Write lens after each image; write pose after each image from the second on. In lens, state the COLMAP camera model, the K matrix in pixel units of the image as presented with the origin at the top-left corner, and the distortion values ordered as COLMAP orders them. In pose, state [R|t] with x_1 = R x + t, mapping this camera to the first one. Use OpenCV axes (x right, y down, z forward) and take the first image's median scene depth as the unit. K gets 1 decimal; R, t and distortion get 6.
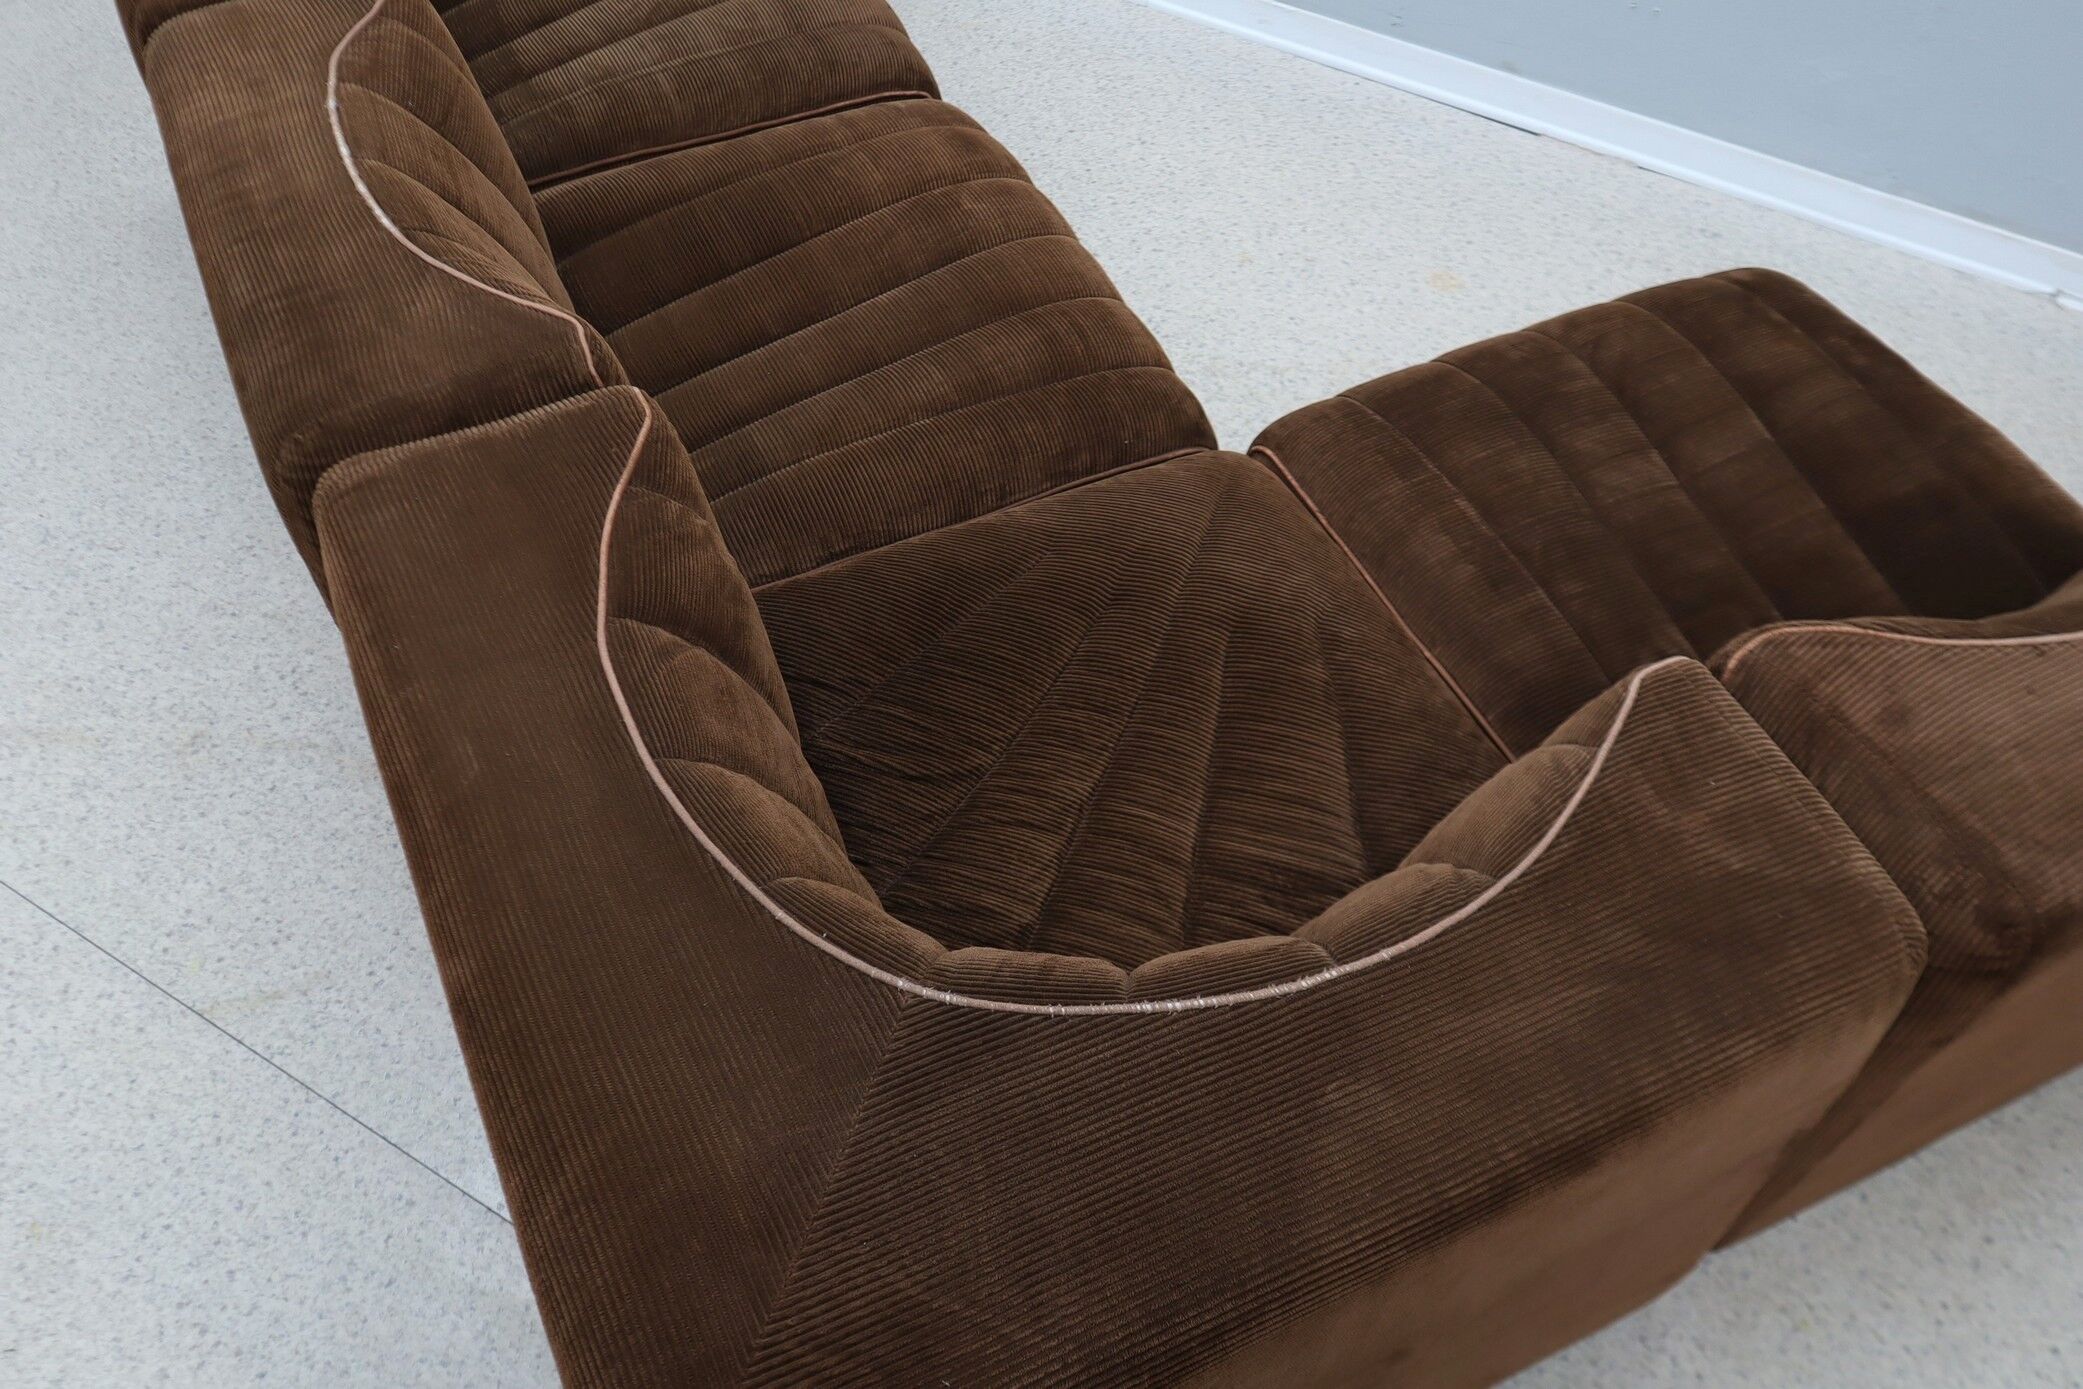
lens RADIAL K [[1710.2, 0, 1041.5], [0, 1710.2, 694.5], [0, 0, 1]] dist [-0.002618, -0.009694]
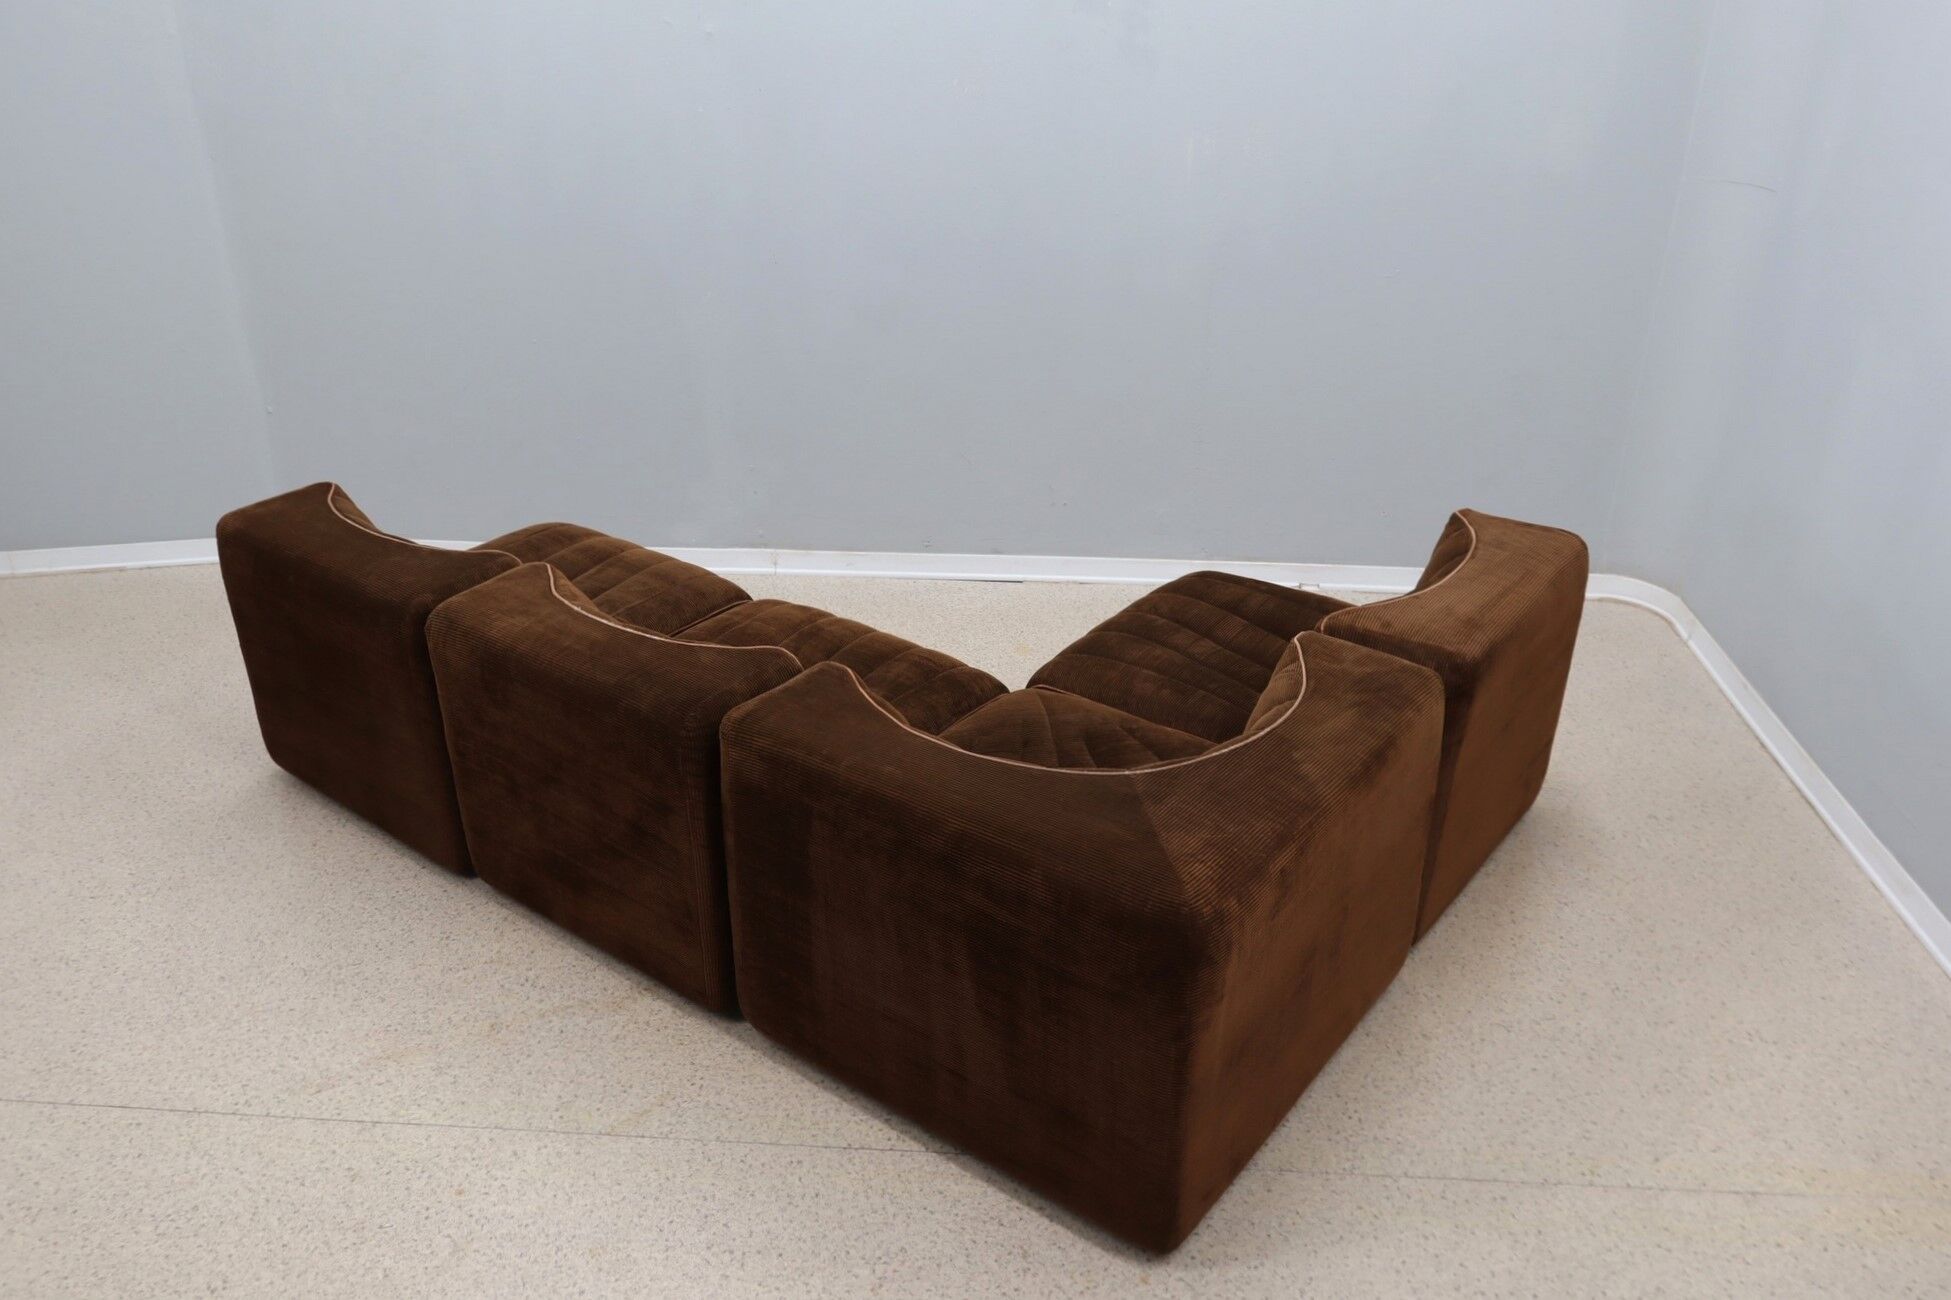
lens RADIAL K [[1528.6, 0, 975.5], [0, 1528.6, 650.0], [0, 0, 1]] dist [-0.011490, -0.005840]
pose [[0.887632, -0.223772, 0.402536, -0.677814], [0.368512, 0.869329, -0.329342, 0.400168], [-0.276239, 0.440674, 0.854107, -0.528104]]
